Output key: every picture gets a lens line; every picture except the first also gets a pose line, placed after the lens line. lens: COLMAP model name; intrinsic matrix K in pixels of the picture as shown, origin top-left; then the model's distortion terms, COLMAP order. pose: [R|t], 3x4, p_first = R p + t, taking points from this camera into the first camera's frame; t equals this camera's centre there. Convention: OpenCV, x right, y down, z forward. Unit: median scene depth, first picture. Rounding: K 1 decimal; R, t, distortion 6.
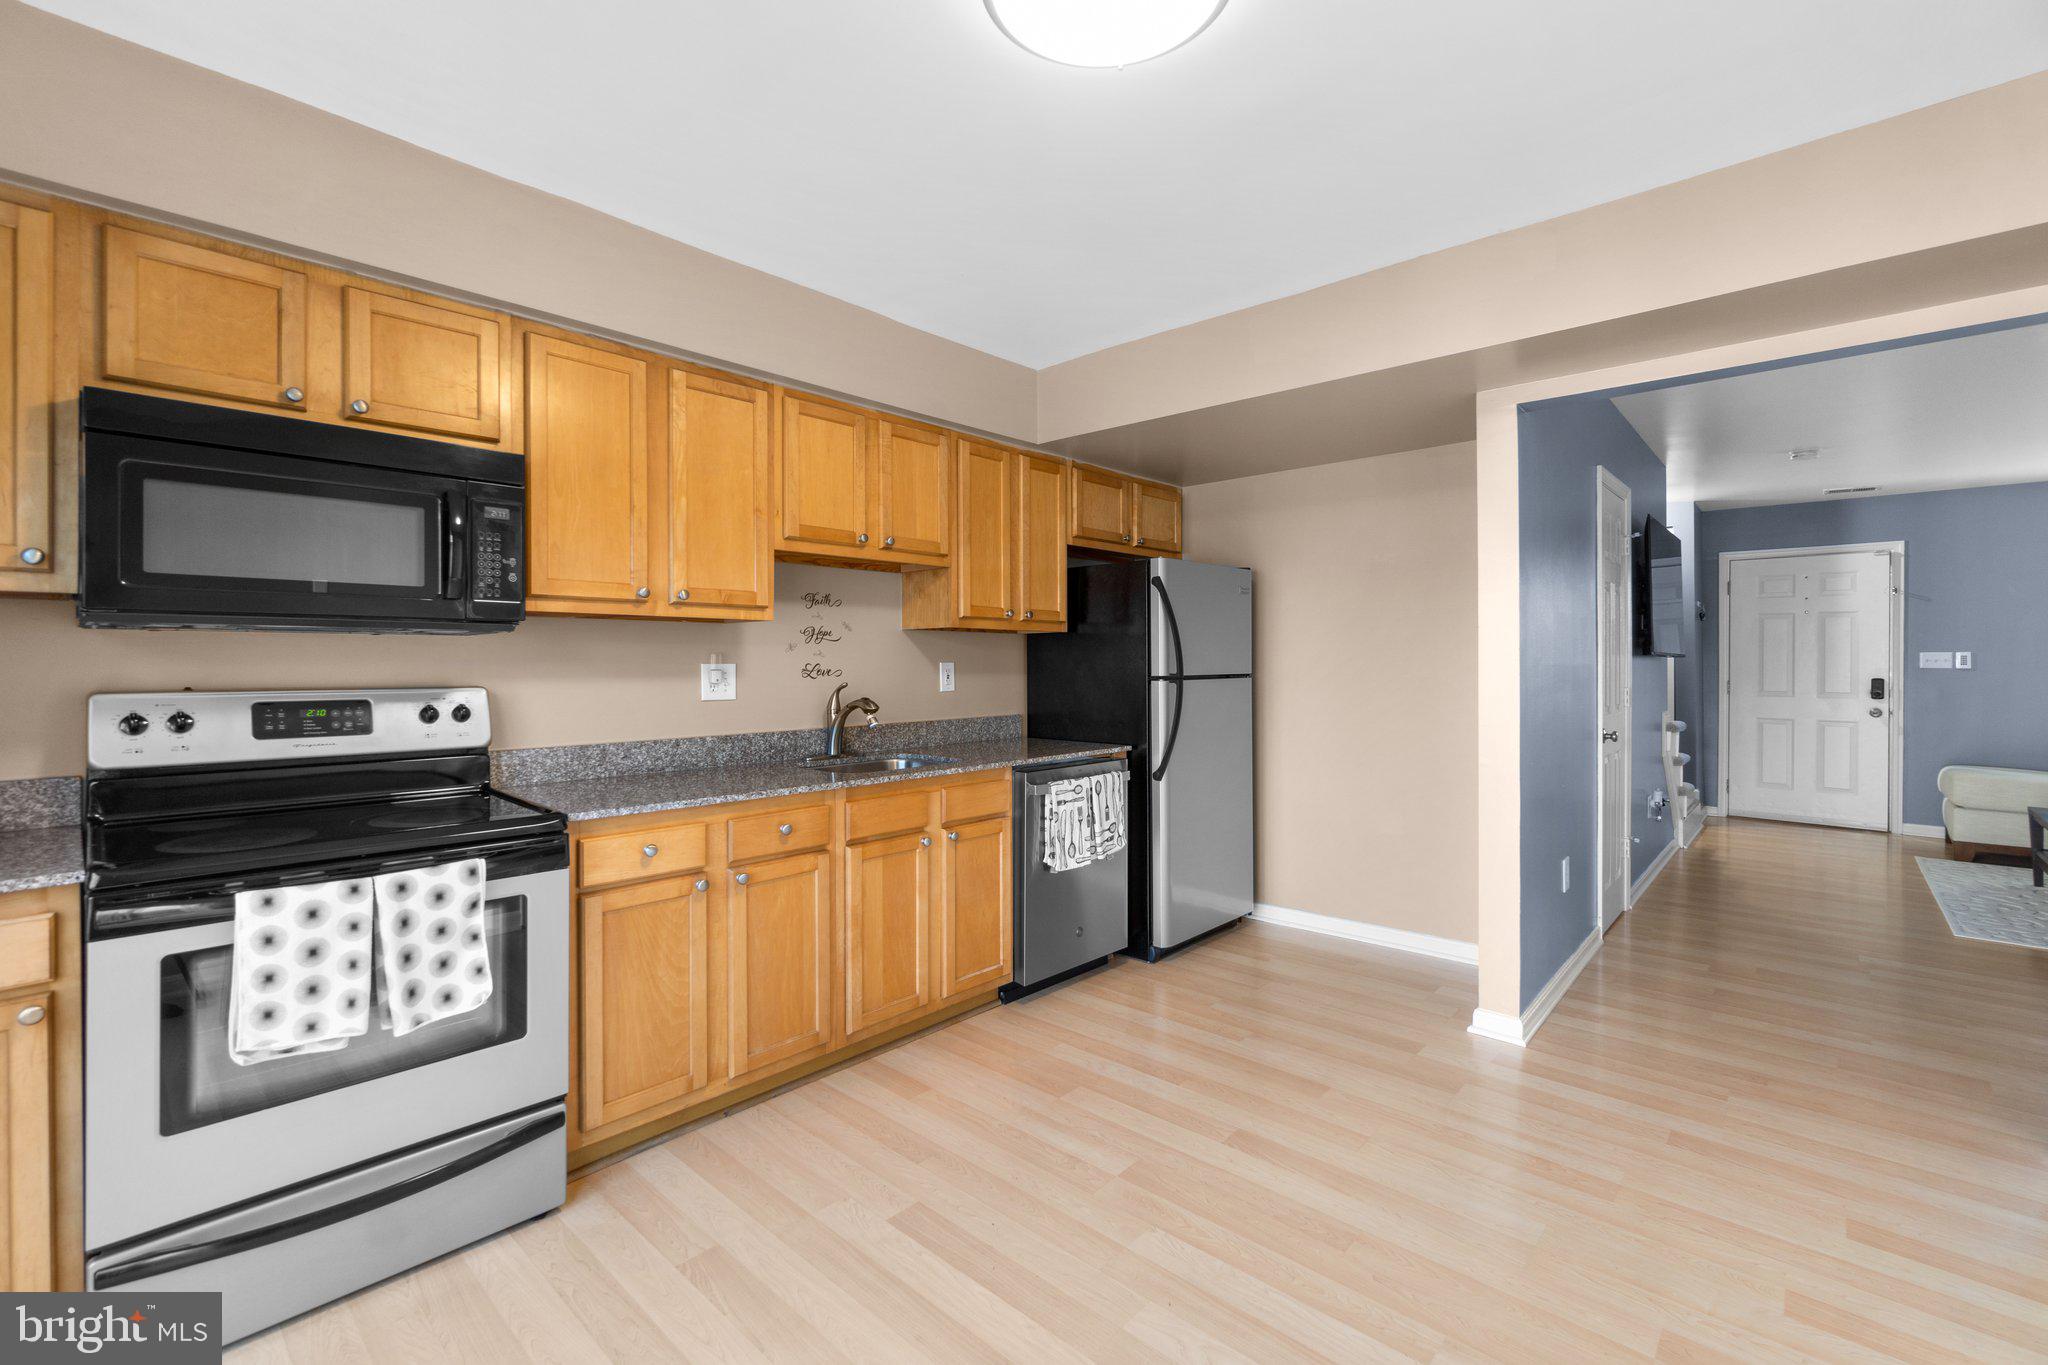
lens RADIAL K [[886.0, 0, 1016.3], [0, 886.0, 660.0], [0, 0, 1]] dist [-0.010098, 0.005322]
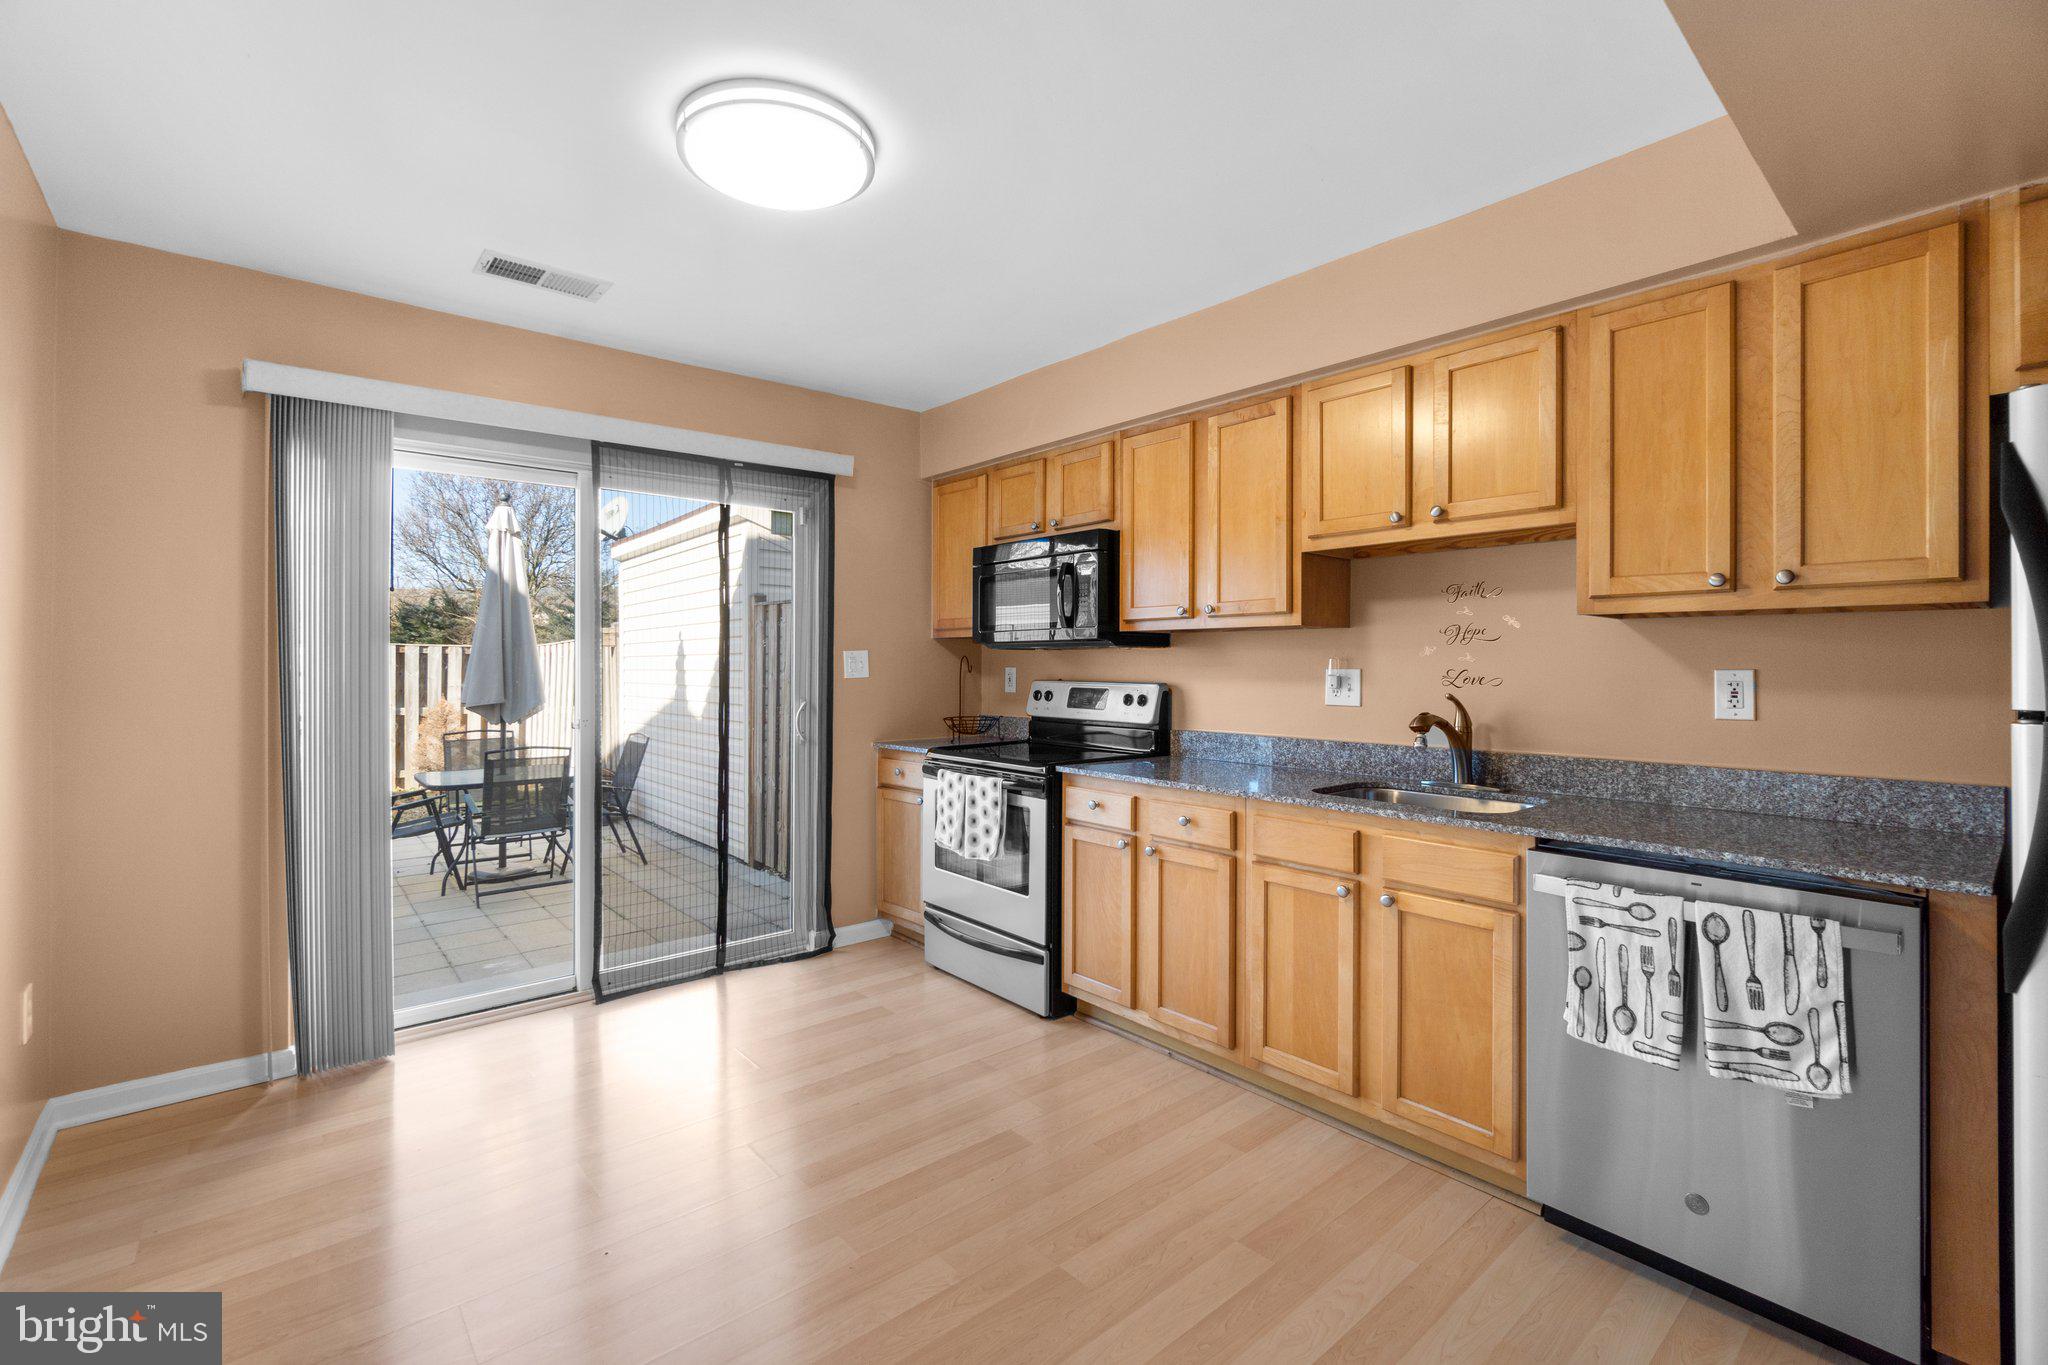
lens RADIAL K [[886.0, 0, 1016.3], [0, 886.0, 660.0], [0, 0, 1]] dist [-0.010098, 0.005322]
pose [[-0.115918, -0.005441, -0.993244, 0.678499], [-0.001658, 0.999985, -0.005284, 0.000009], [0.993257, 0.001034, -0.115926, 0.739512]]
